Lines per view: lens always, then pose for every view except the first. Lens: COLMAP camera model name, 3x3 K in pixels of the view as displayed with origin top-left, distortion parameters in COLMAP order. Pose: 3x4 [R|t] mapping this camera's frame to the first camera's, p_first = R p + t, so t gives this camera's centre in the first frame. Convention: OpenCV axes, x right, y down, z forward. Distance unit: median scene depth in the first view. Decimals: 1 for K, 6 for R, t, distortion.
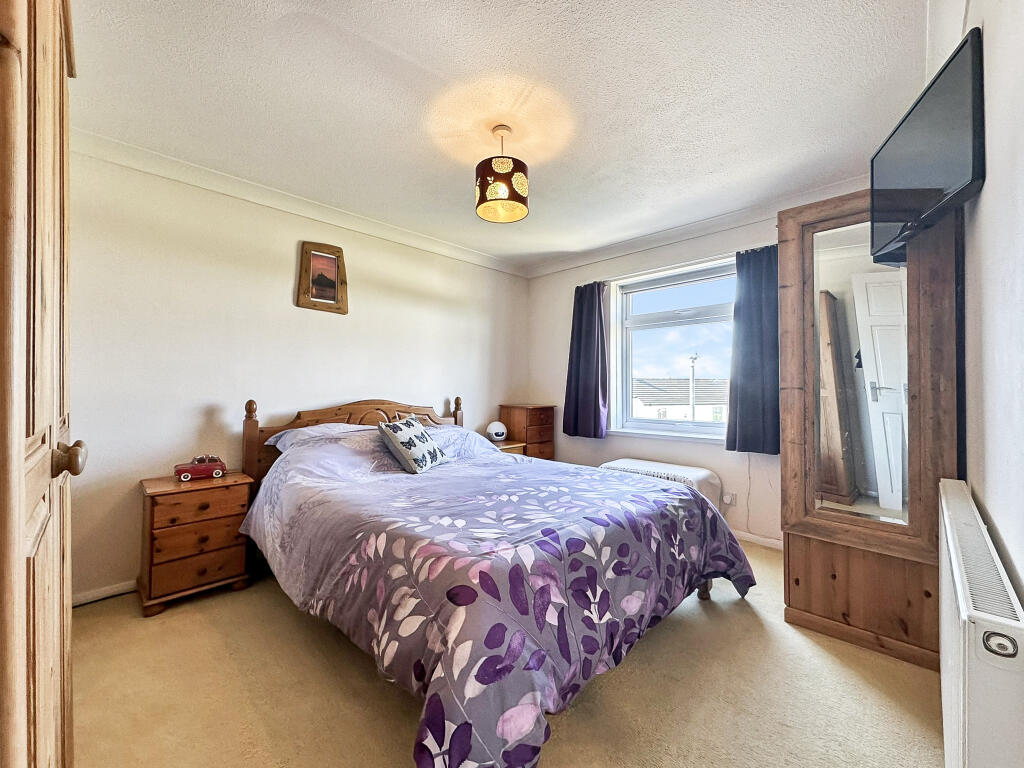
lens RADIAL K [[413.2, 0, 520.4], [0, 413.2, 386.7], [0, 0, 1]] dist [-0.004326, 0.000752]
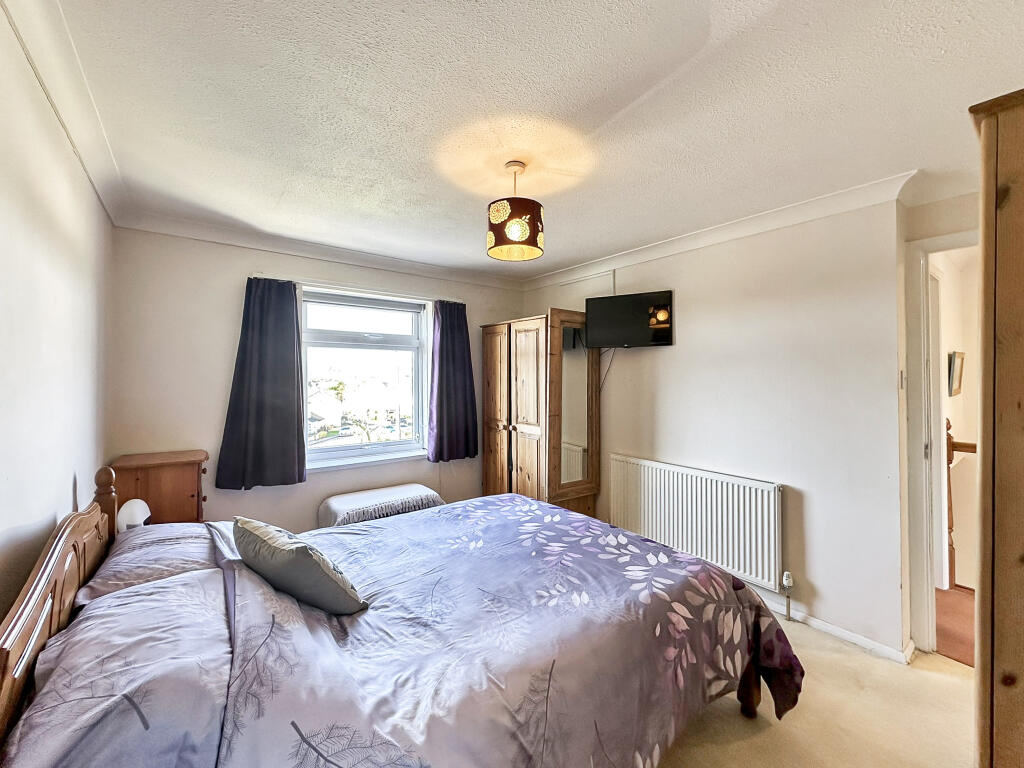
lens RADIAL K [[413.2, 0, 515.6], [0, 413.2, 380.1], [0, 0, 1]] dist [-0.004326, 0.000752]
pose [[0.150429, -0.001443, 0.988620, -1.128516], [-0.010268, 0.999943, 0.003022, -0.161593], [-0.988567, -0.010606, 0.150406, 0.995065]]
